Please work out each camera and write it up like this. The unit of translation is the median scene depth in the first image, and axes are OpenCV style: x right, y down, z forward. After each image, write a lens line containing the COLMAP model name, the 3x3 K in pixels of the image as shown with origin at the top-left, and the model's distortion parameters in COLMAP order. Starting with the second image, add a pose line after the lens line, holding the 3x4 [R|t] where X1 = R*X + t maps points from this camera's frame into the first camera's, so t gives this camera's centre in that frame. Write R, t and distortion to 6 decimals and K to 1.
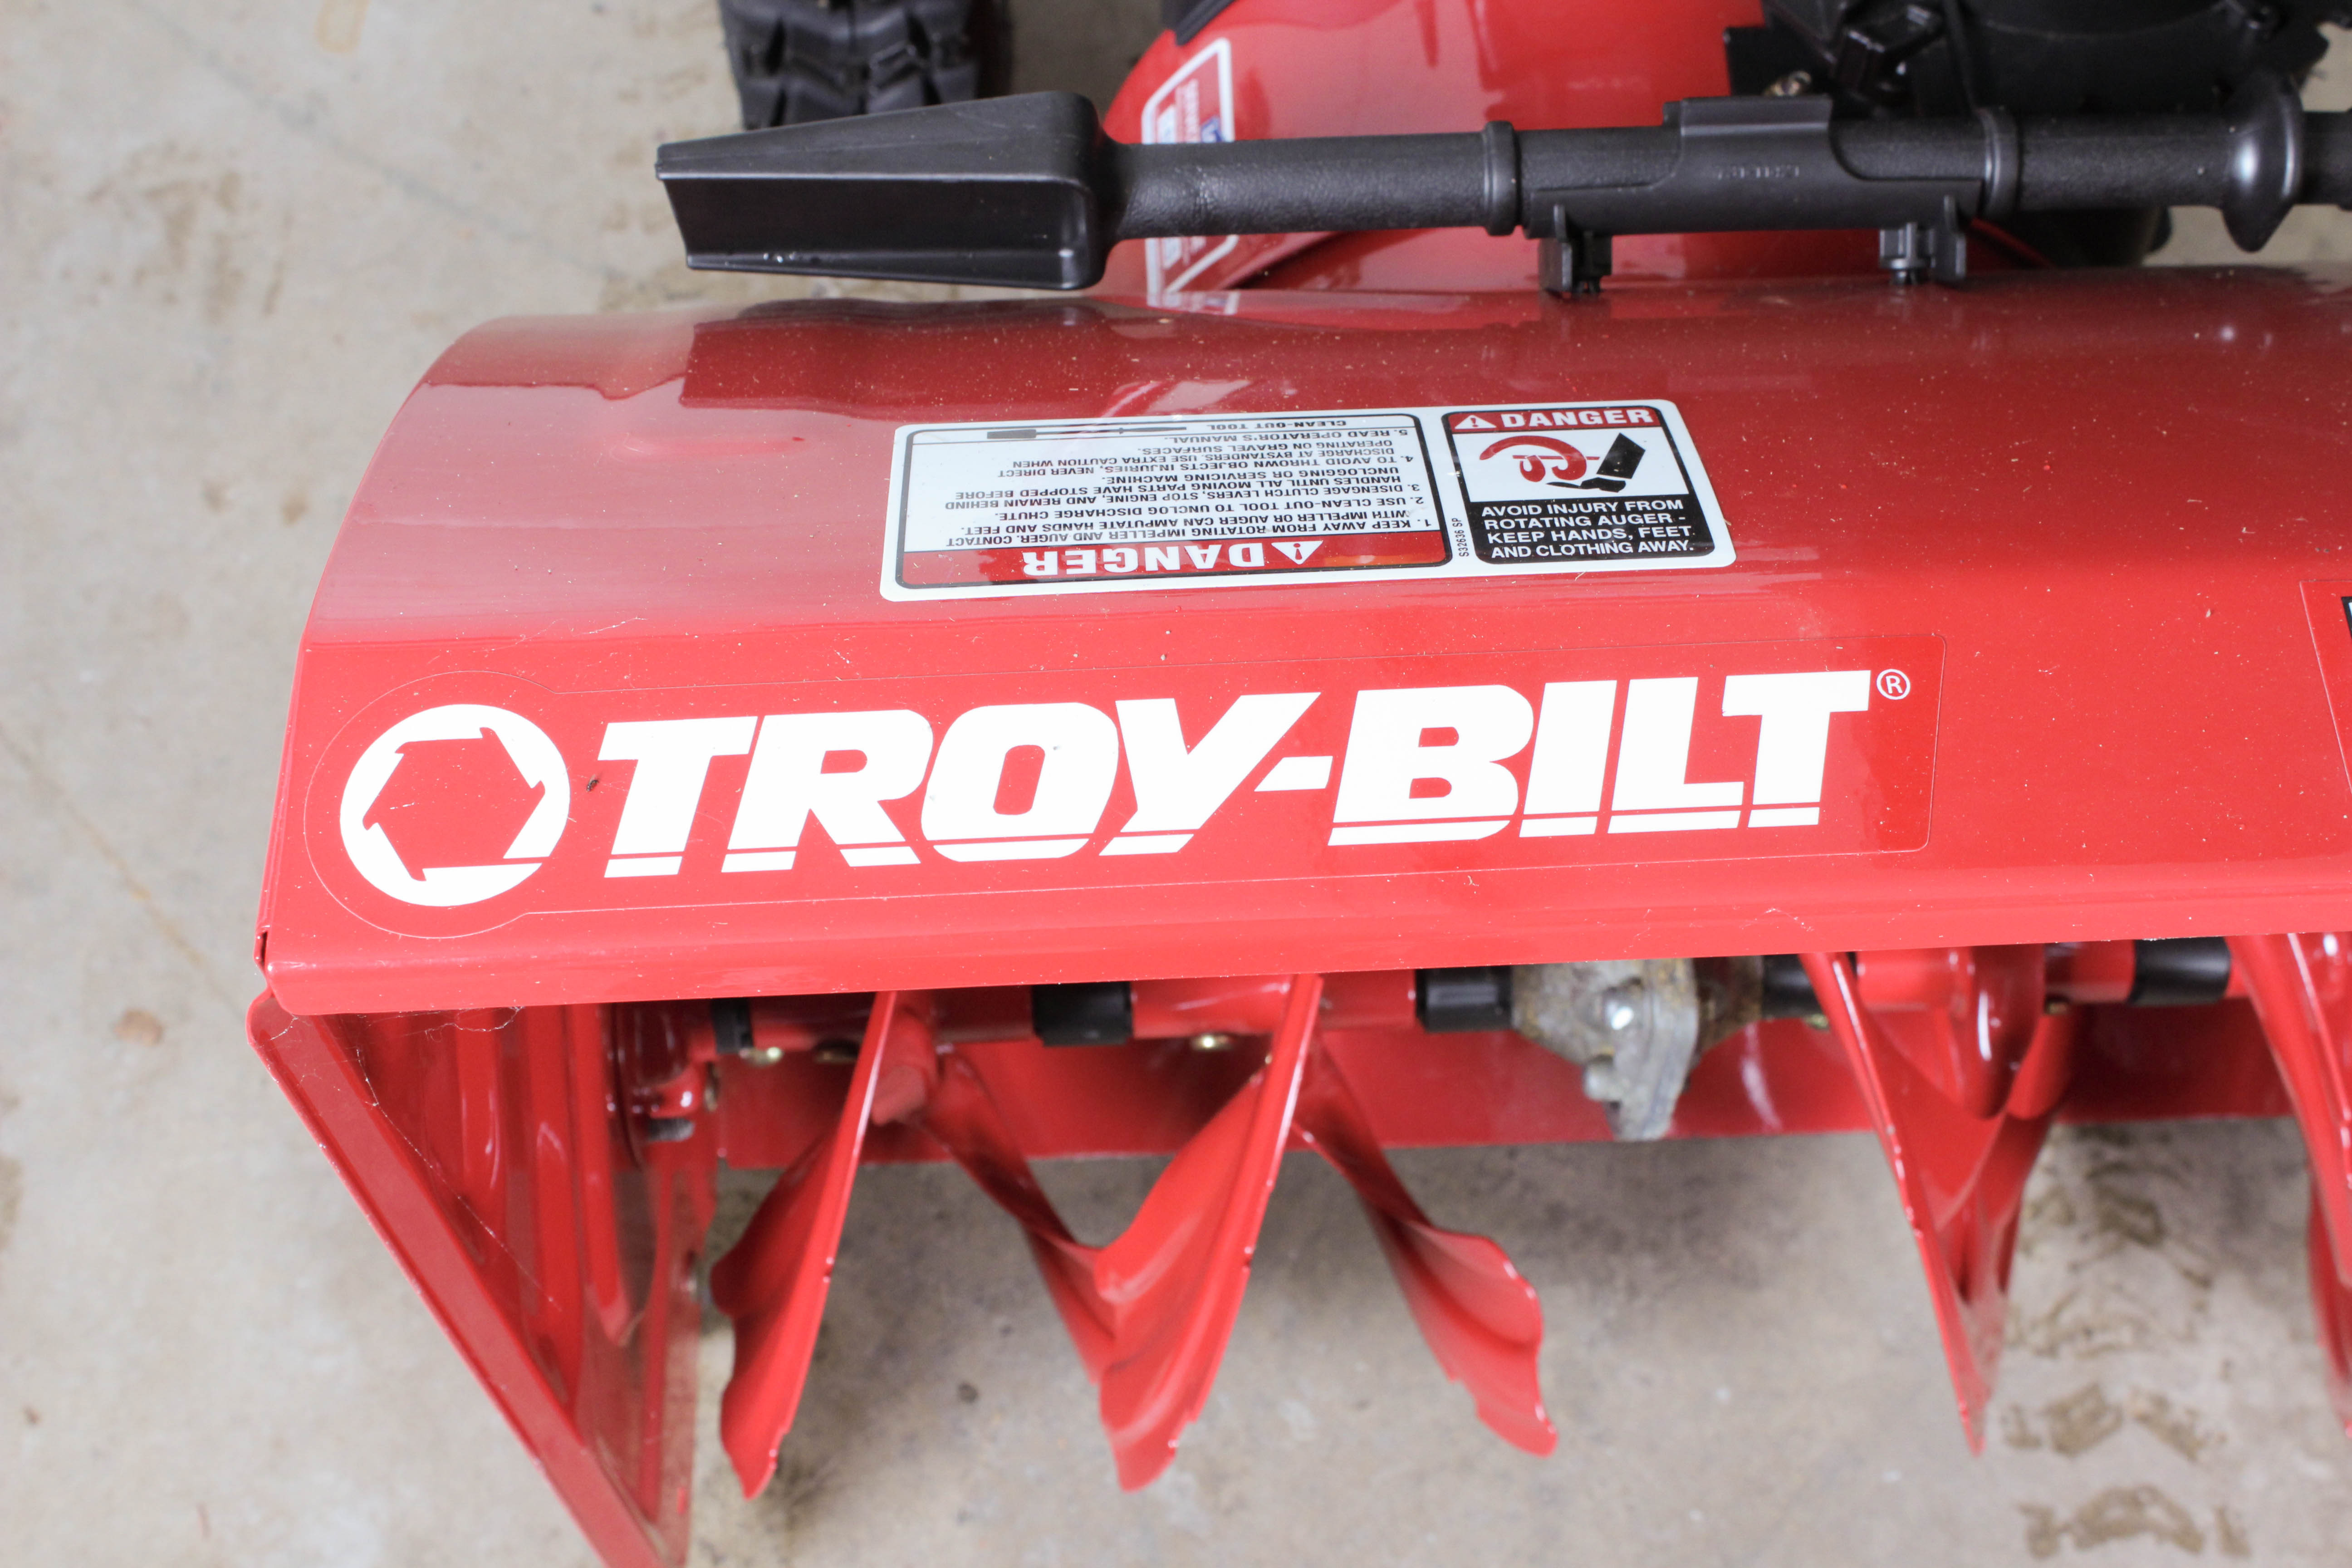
lens RADIAL K [[3026.3, 0, 1213.9], [0, 3026.3, 805.2], [0, 0, 1]] dist [-0.050857, 0.000000]
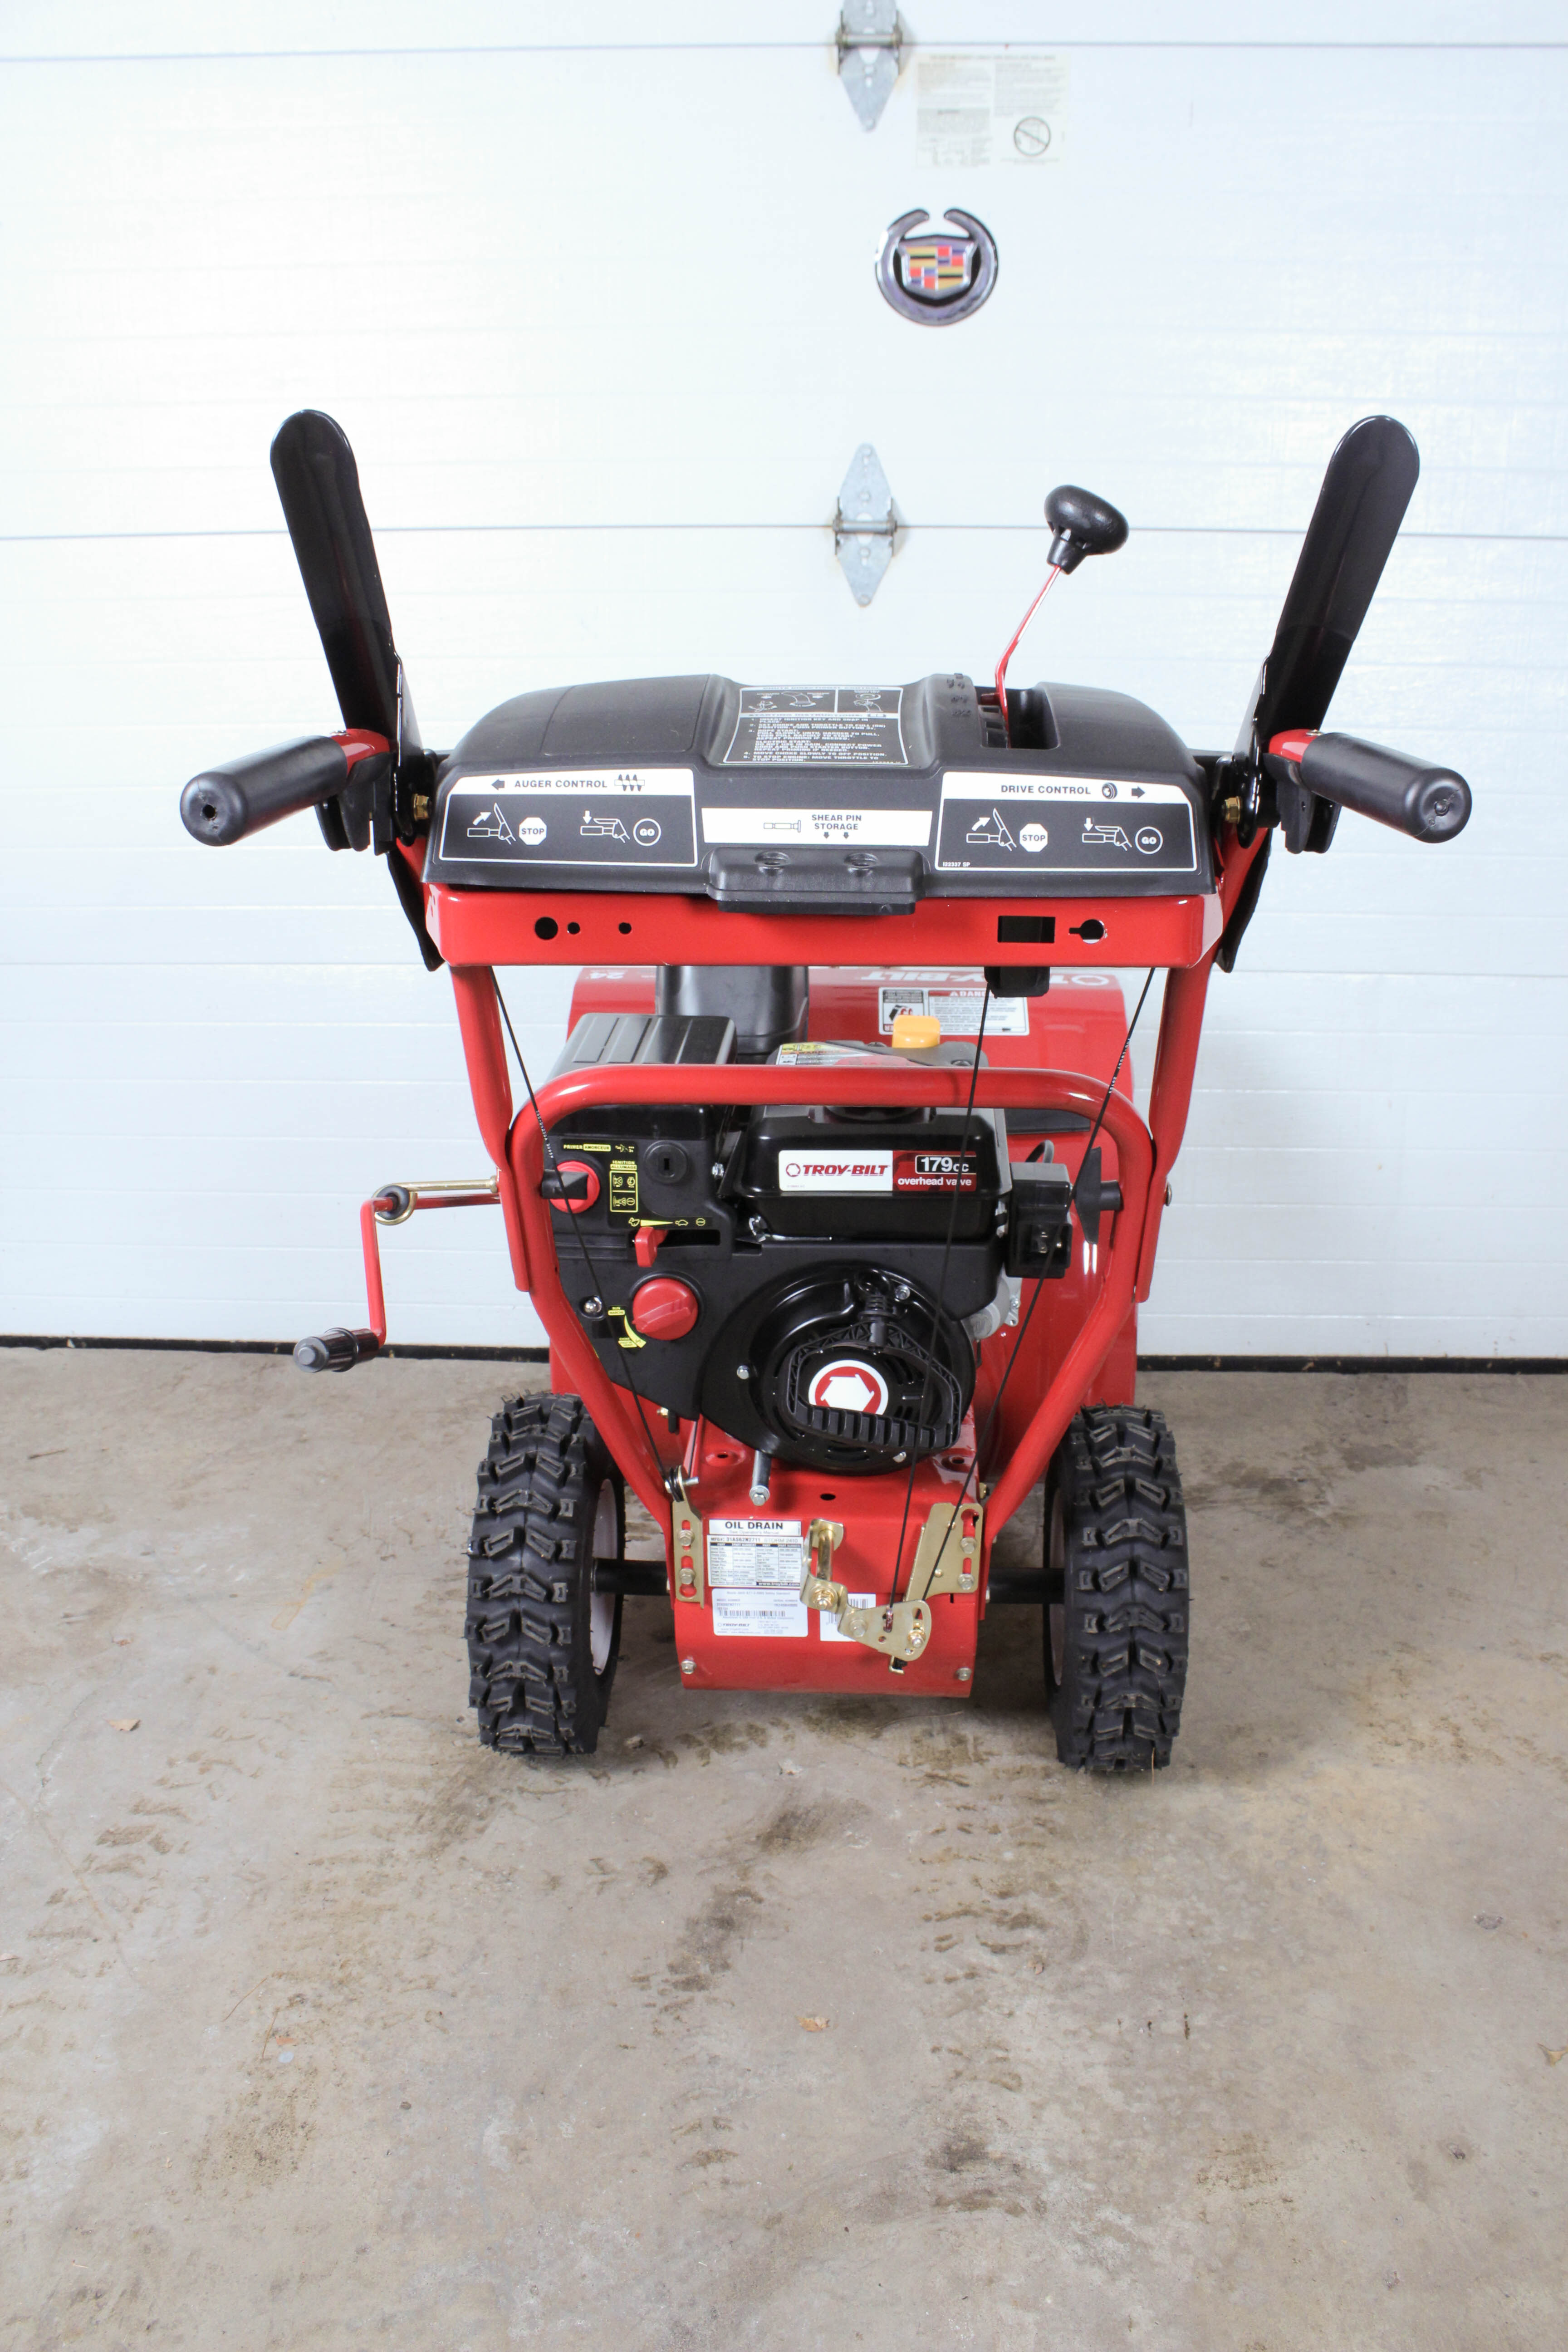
lens RADIAL K [[1924.3, 0, 781.1], [0, 1924.3, 1161.4], [0, 0, 1]] dist [-0.163972, 0.137167]
pose [[0.995501, 0.023644, -0.091758, 0.487413], [-0.082511, 0.692428, -0.716753, 1.149618], [0.046589, 0.721099, 0.691264, -0.524405]]
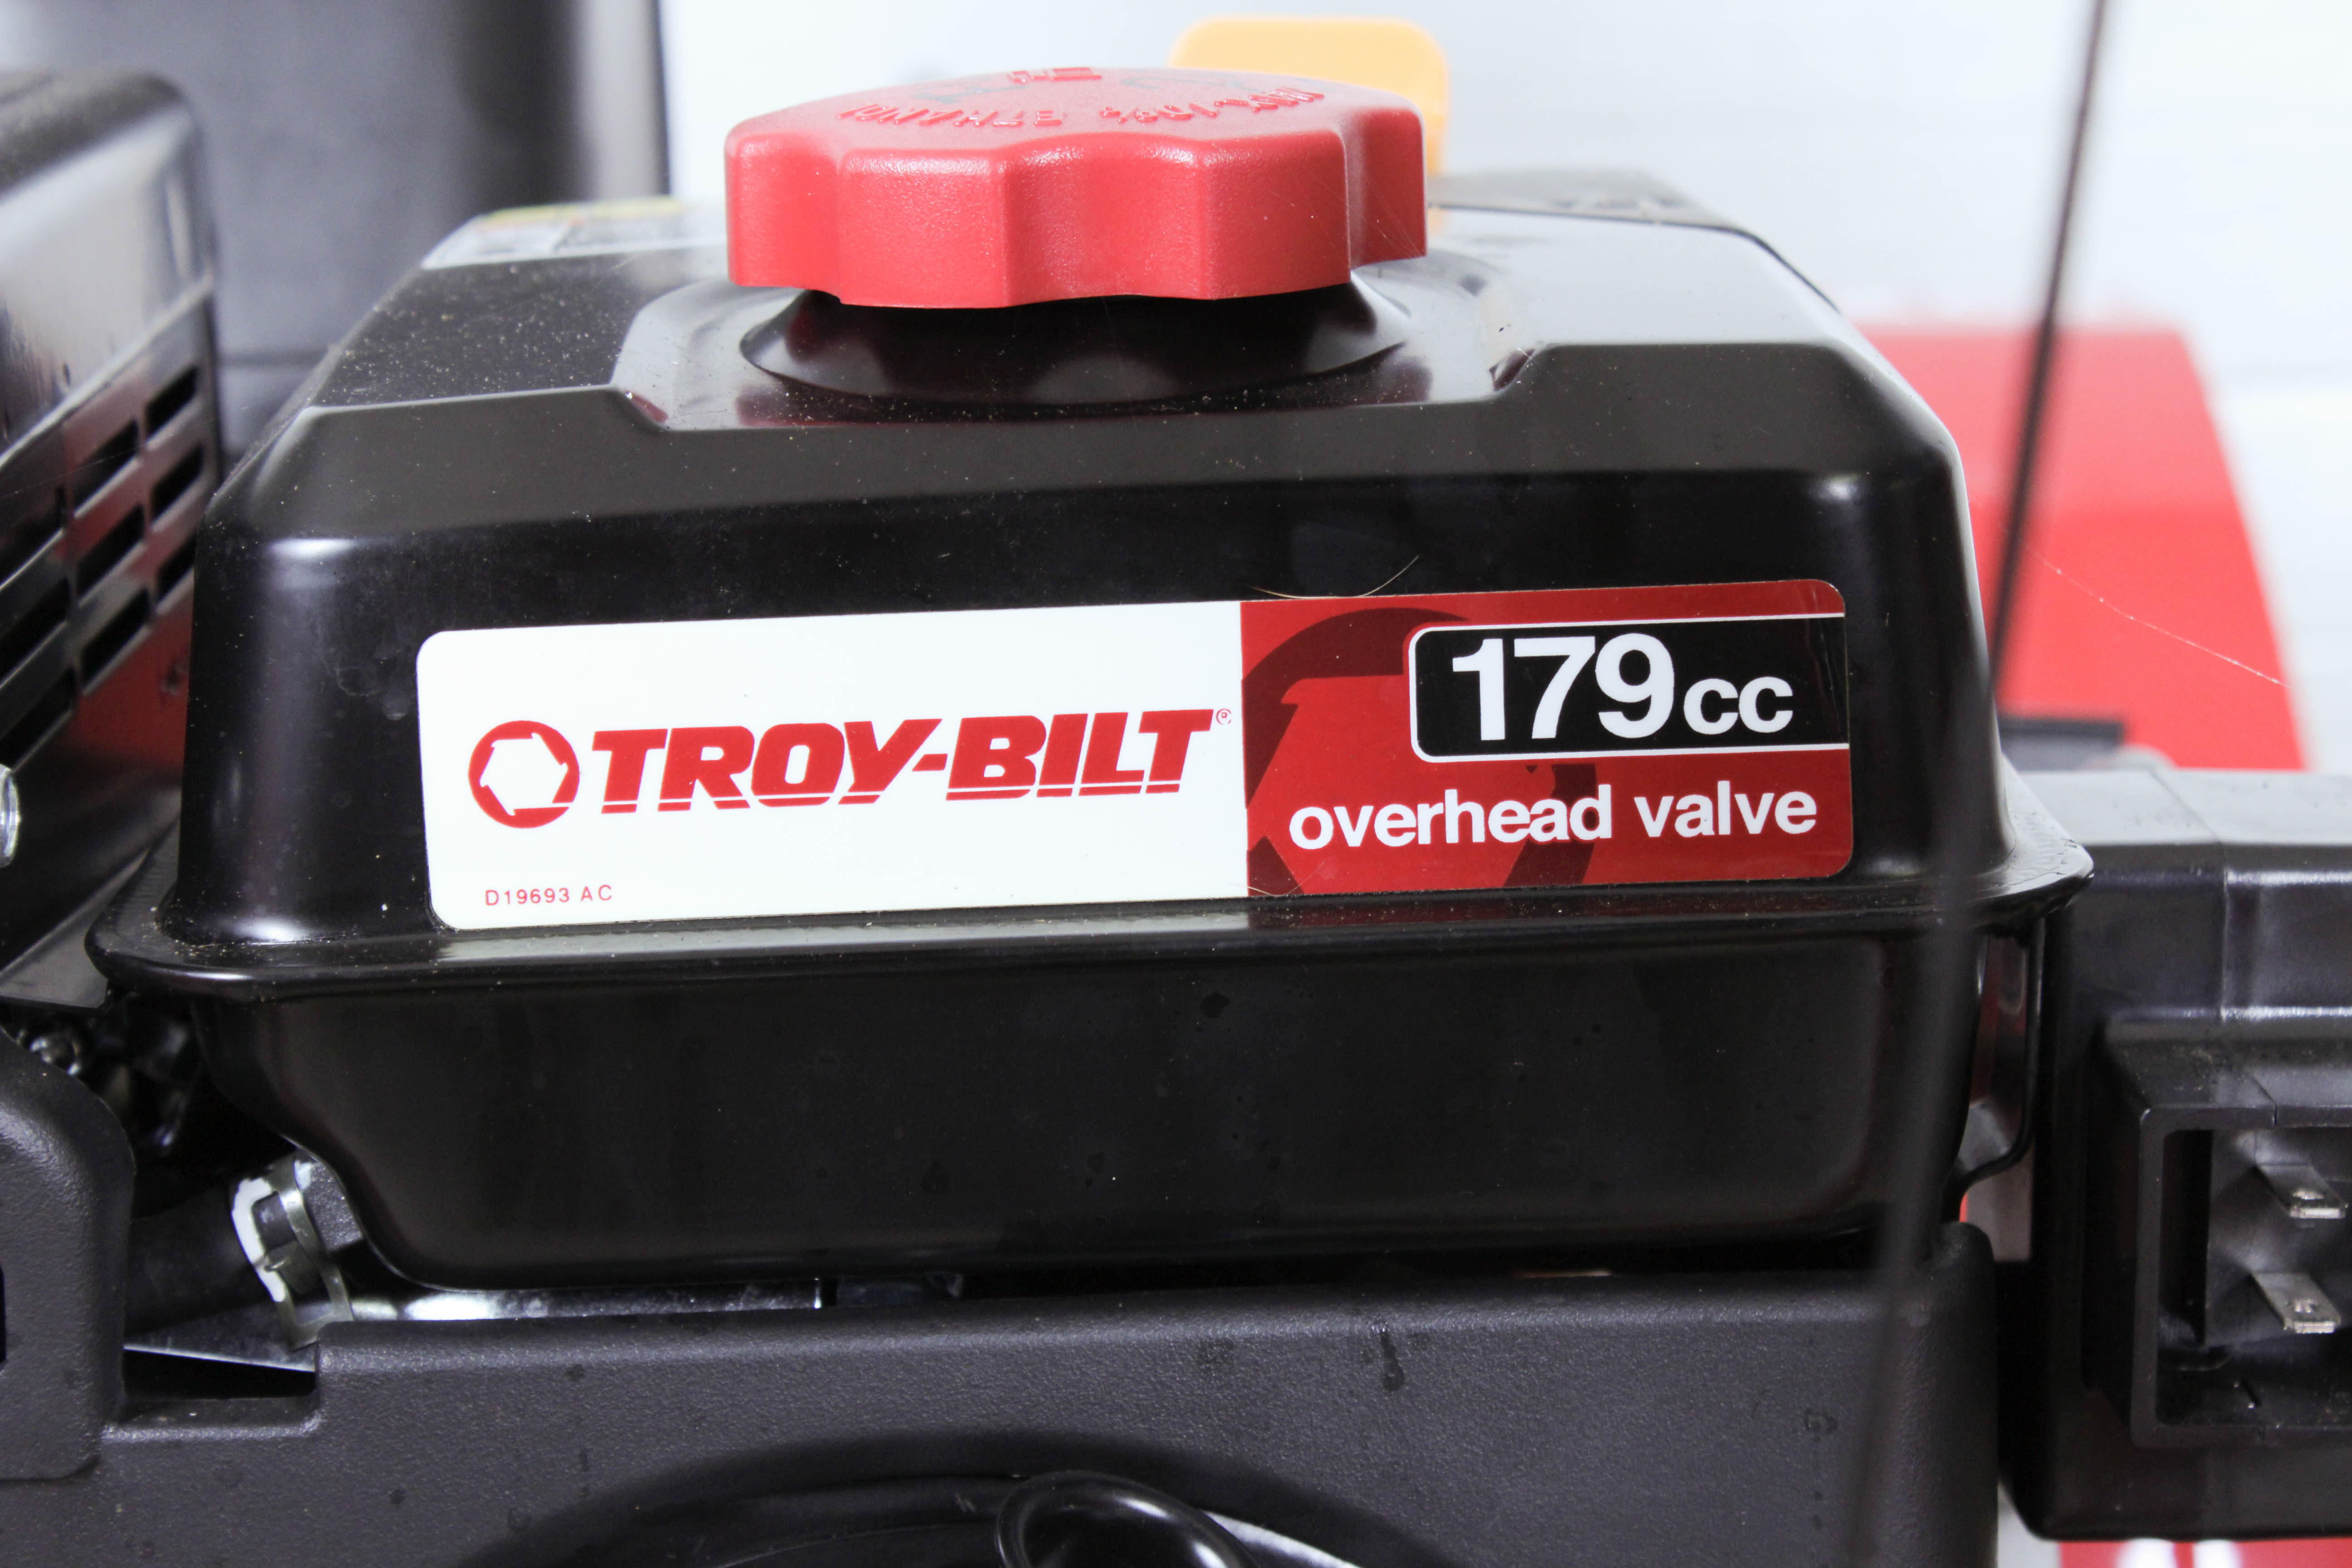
lens RADIAL K [[5596.9, 0, 1173.6], [0, 5596.9, 799.0], [0, 0, 1]] dist [0.086624, 0.000000]
pose [[0.999776, -0.020870, -0.003488, 0.391835], [0.009319, 0.582283, -0.812933, 0.169271], [0.018996, 0.812718, 0.582347, 0.650445]]
